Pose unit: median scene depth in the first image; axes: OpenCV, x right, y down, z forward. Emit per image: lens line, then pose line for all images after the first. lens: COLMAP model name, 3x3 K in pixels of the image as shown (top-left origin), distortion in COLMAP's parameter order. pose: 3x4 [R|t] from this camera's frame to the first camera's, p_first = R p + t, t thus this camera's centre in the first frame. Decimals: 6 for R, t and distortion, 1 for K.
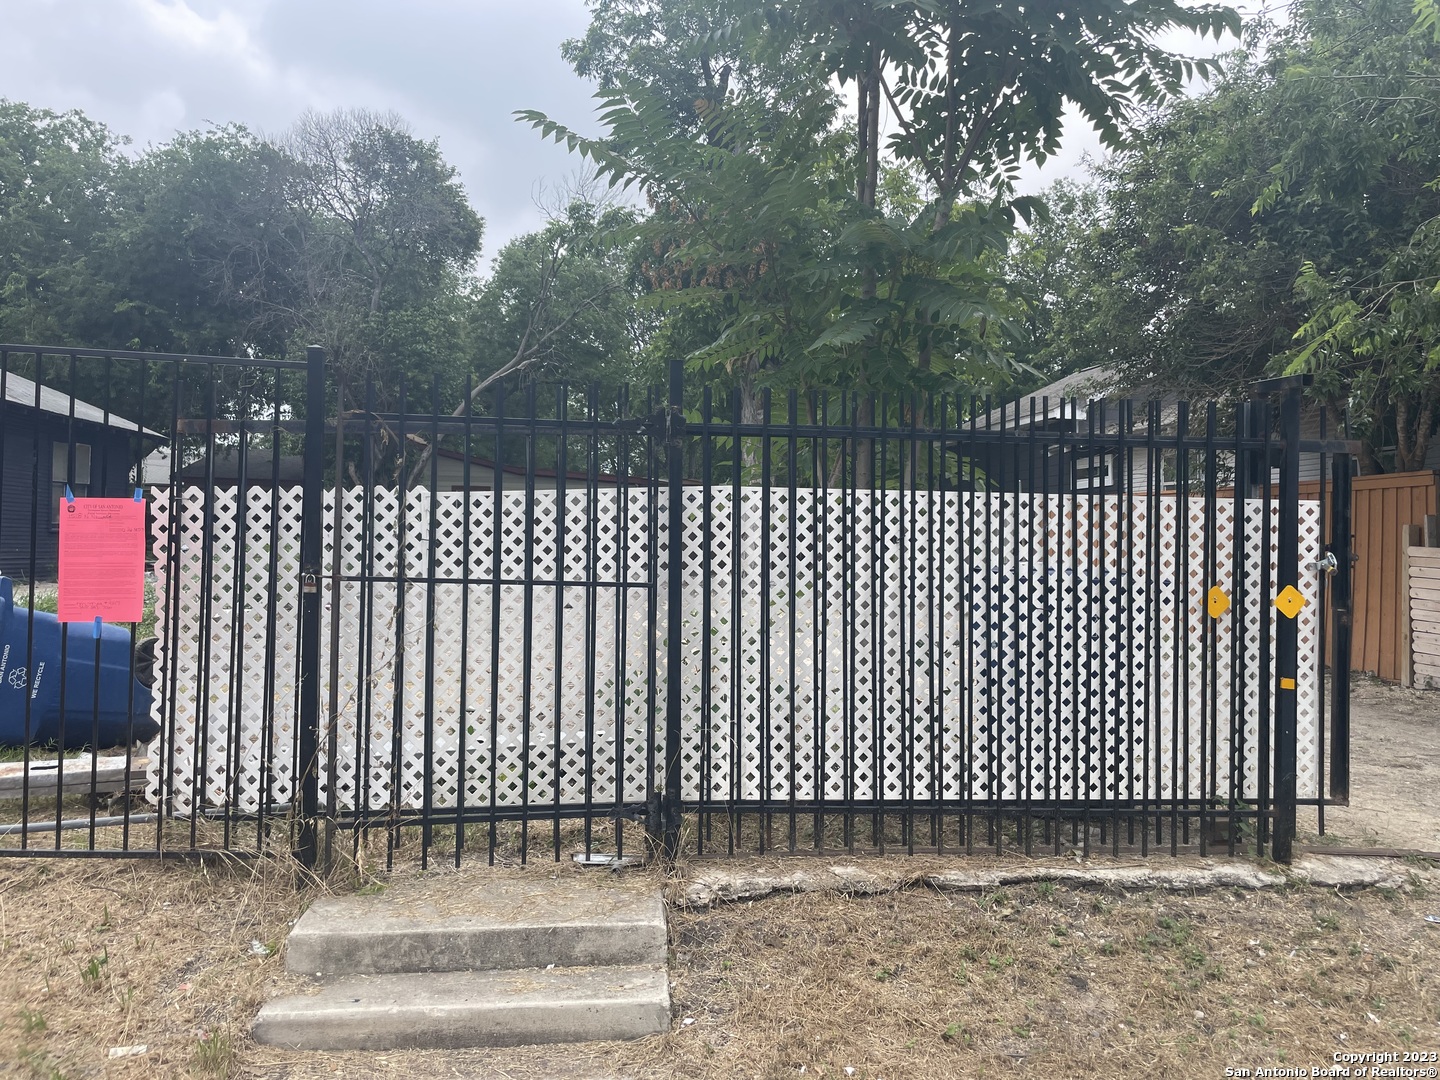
lens RADIAL K [[1099.2, 0, 726.1], [0, 1099.2, 521.1], [0, 0, 1]] dist [0.104836, -0.142092]
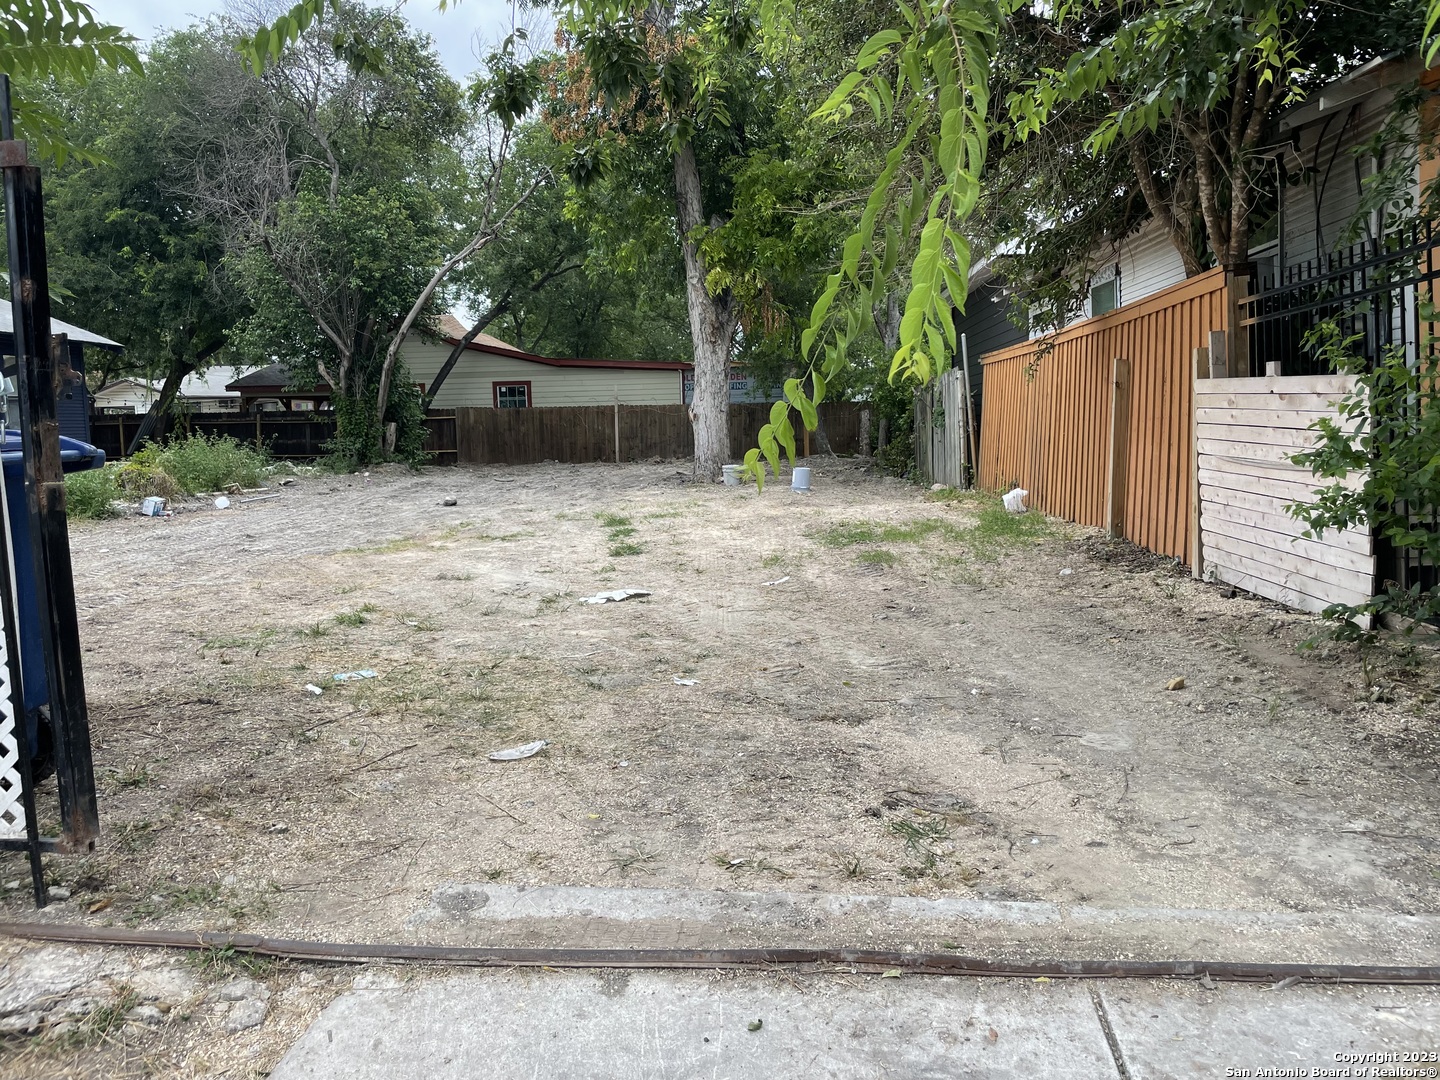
lens RADIAL K [[1099.2, 0, 726.1], [0, 1099.2, 521.1], [0, 0, 1]] dist [0.104836, -0.142092]
pose [[0.982901, -0.030218, -0.181638, 0.166847], [0.047606, 0.994607, 0.092144, 0.012071], [0.177874, -0.099215, 0.979039, 0.097076]]
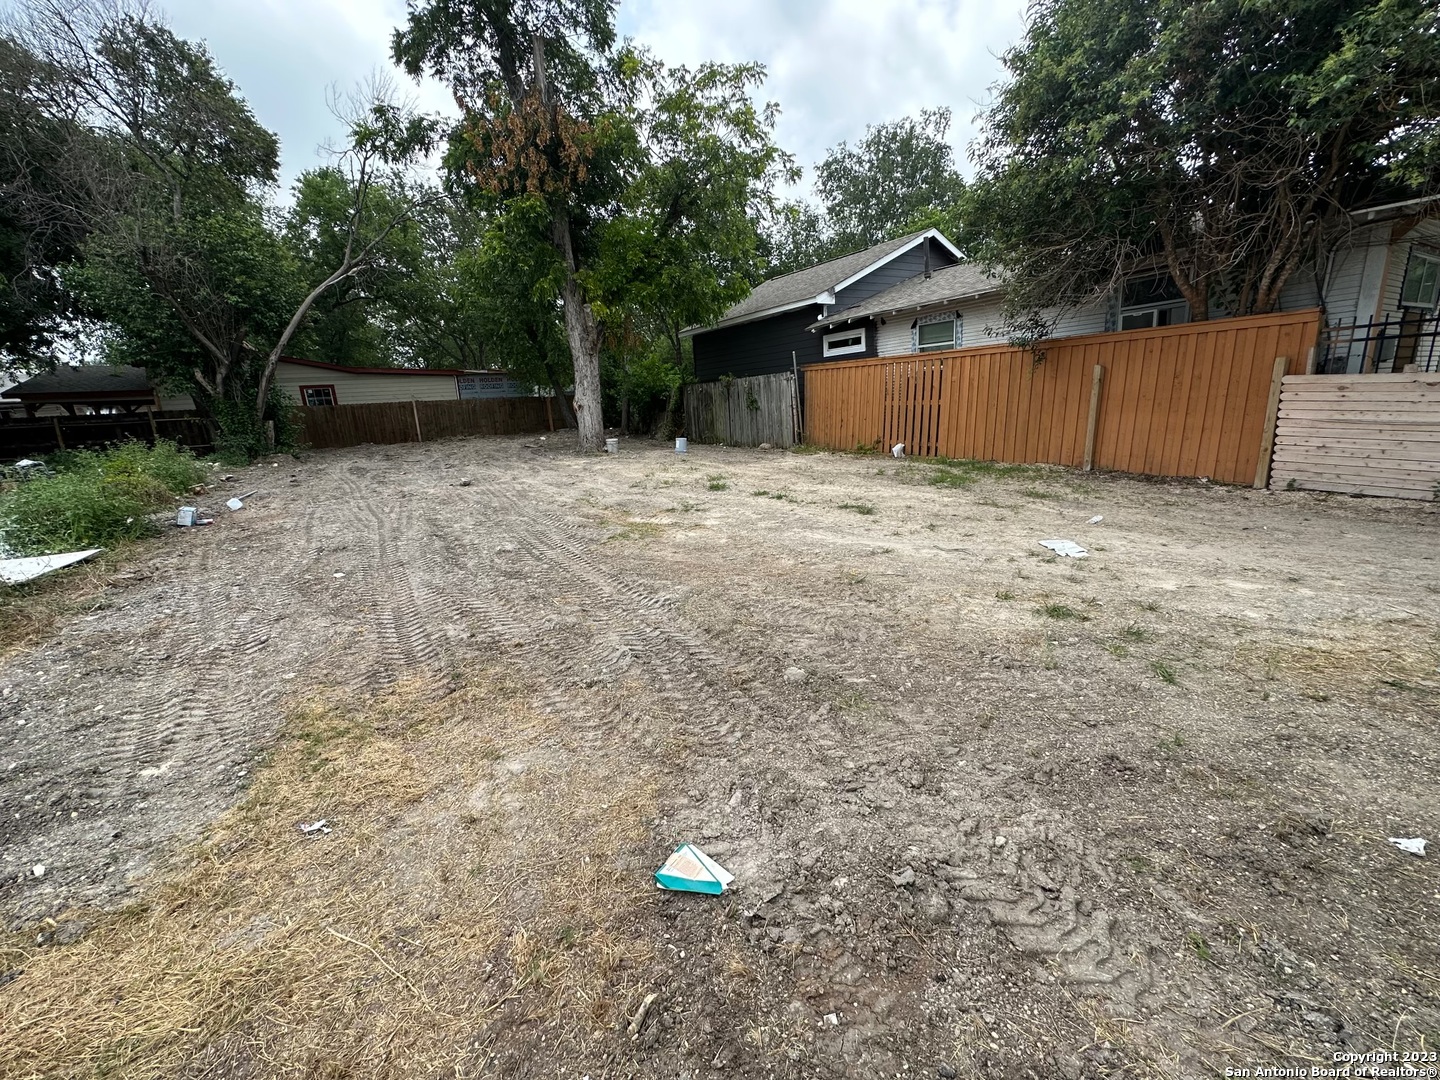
lens RADIAL K [[576.6, 0, 720.0], [0, 576.6, 540.0], [0, 0, 1]] dist [0.000337, 0.000386]
pose [[0.922677, -0.159844, 0.350879, -0.079562], [0.067151, 0.962731, 0.261991, -0.004170], [-0.379680, -0.218172, 0.899024, 0.234815]]
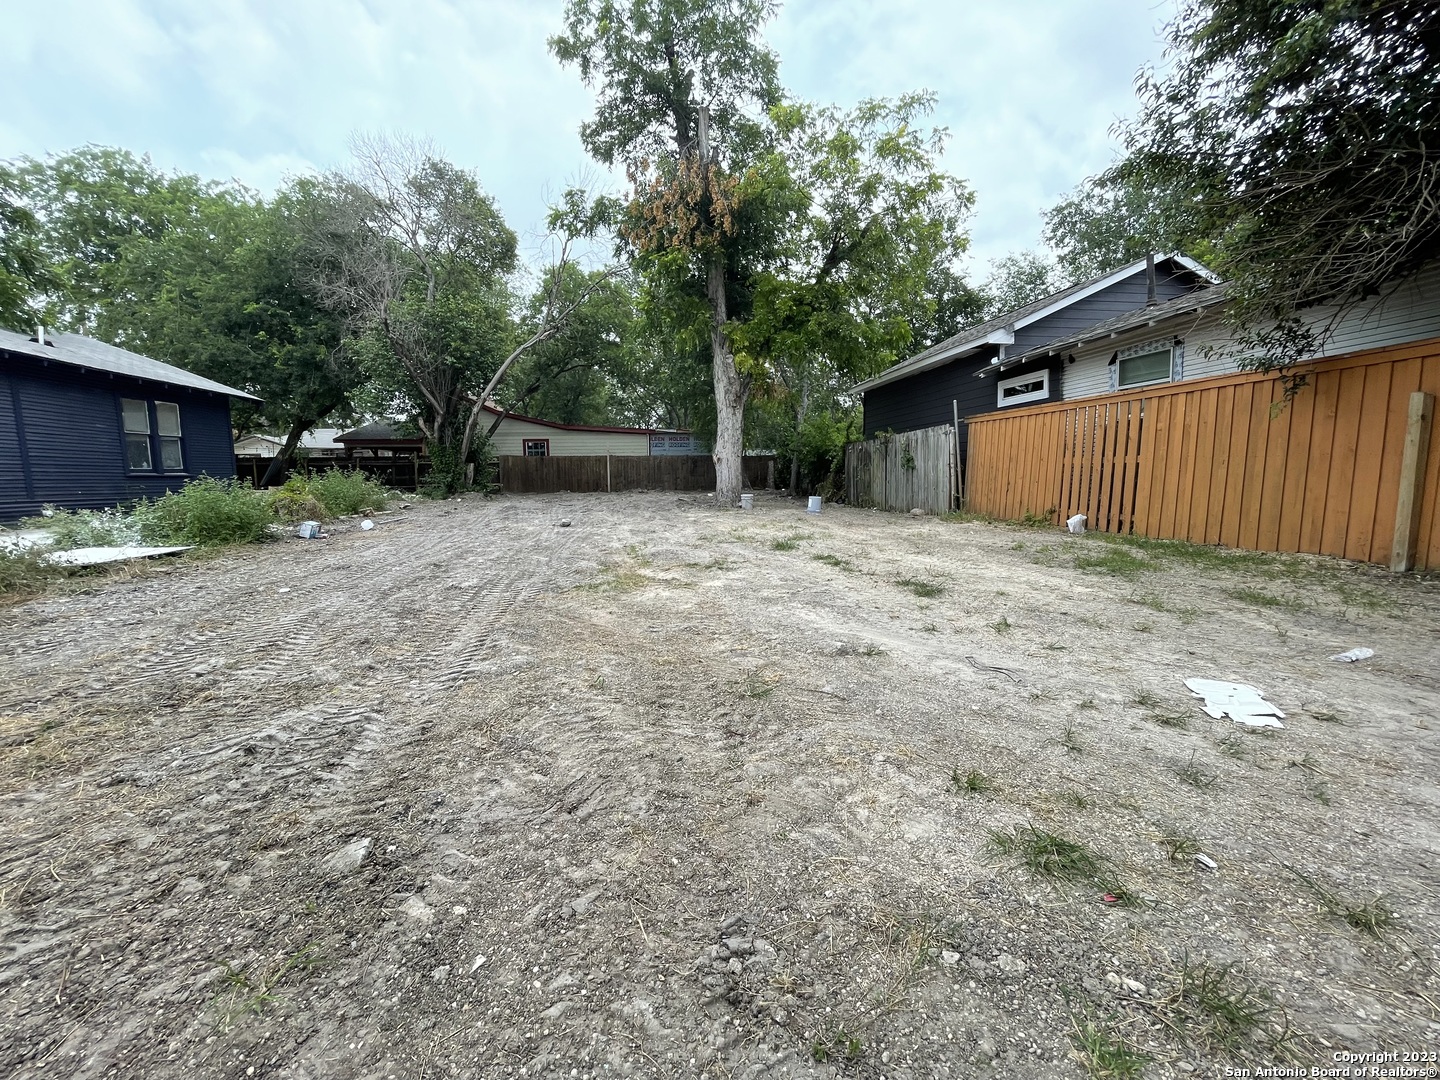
lens RADIAL K [[584.2, 0, 716.9], [0, 584.2, 531.0], [0, 0, 1]] dist [-0.003994, 0.000871]
pose [[0.999366, -0.035308, 0.004590, 0.007057], [0.034578, 0.993178, 0.111365, 0.014760], [-0.008491, -0.111136, 0.993769, 0.271300]]
